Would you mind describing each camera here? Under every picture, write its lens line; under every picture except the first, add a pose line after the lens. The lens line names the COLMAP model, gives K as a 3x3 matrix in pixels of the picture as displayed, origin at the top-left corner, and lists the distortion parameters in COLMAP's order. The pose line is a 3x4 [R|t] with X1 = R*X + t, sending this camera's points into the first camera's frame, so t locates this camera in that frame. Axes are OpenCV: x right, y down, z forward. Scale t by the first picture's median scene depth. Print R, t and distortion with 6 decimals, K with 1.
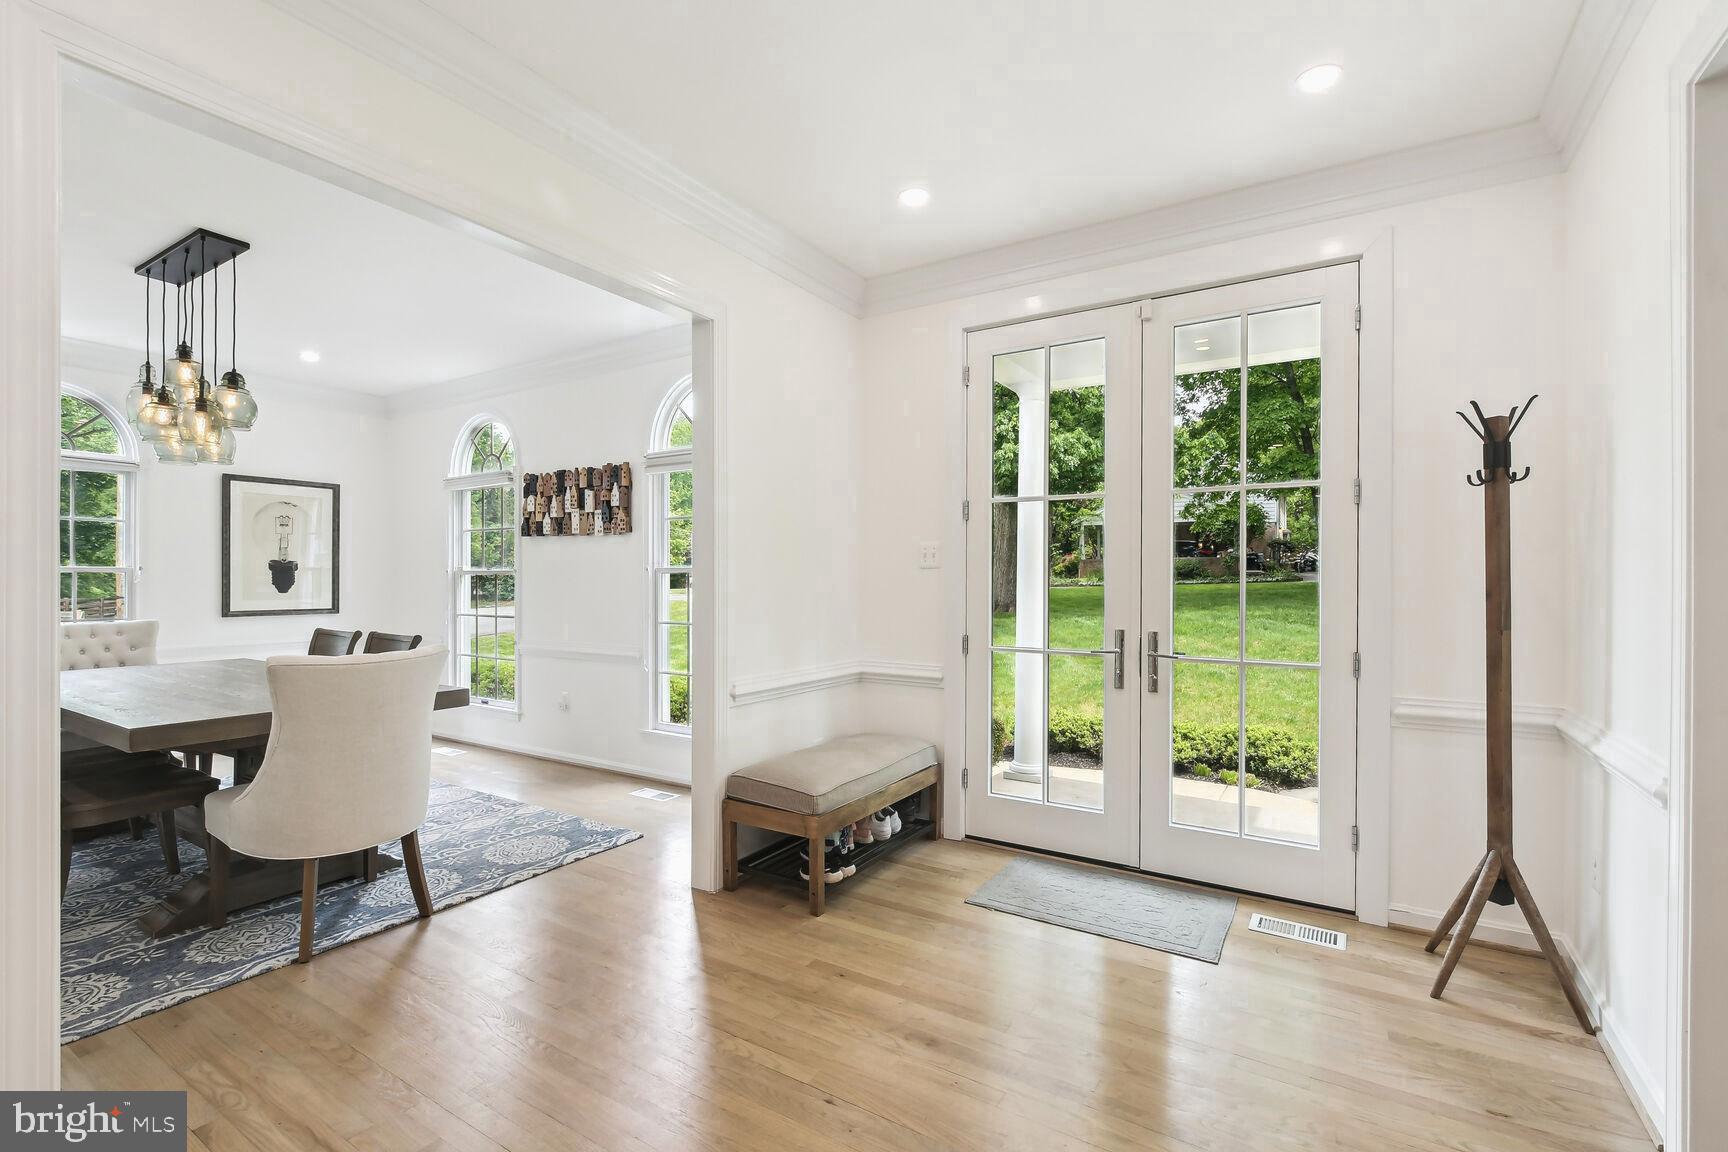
lens RADIAL K [[768.9, 0, 867.6], [0, 768.9, 584.0], [0, 0, 1]] dist [-0.001115, -0.001089]
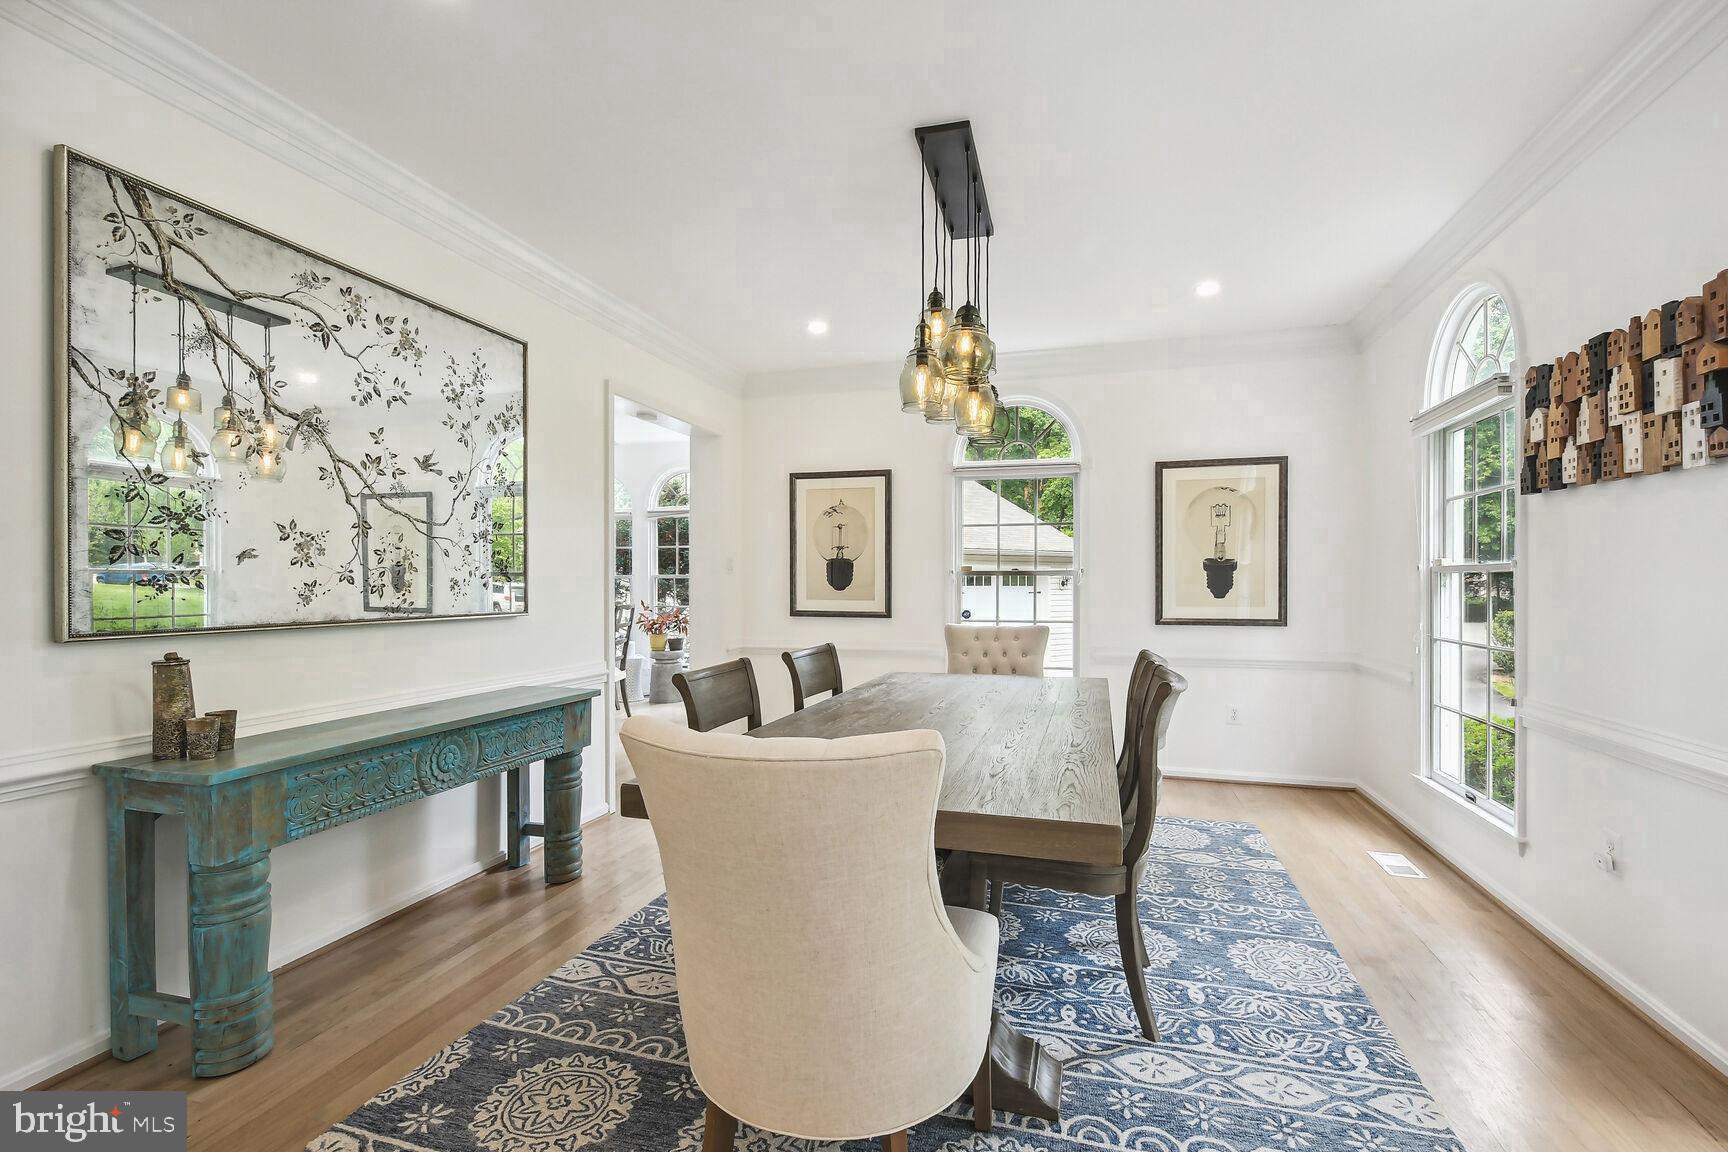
lens RADIAL K [[768.9, 0, 867.6], [0, 768.9, 584.0], [0, 0, 1]] dist [-0.001115, -0.001089]
pose [[0.273500, -0.000556, -0.961872, -0.084491], [-0.003056, 0.999994, -0.001447, -0.001282], [0.961867, 0.003336, 0.273497, 0.463087]]
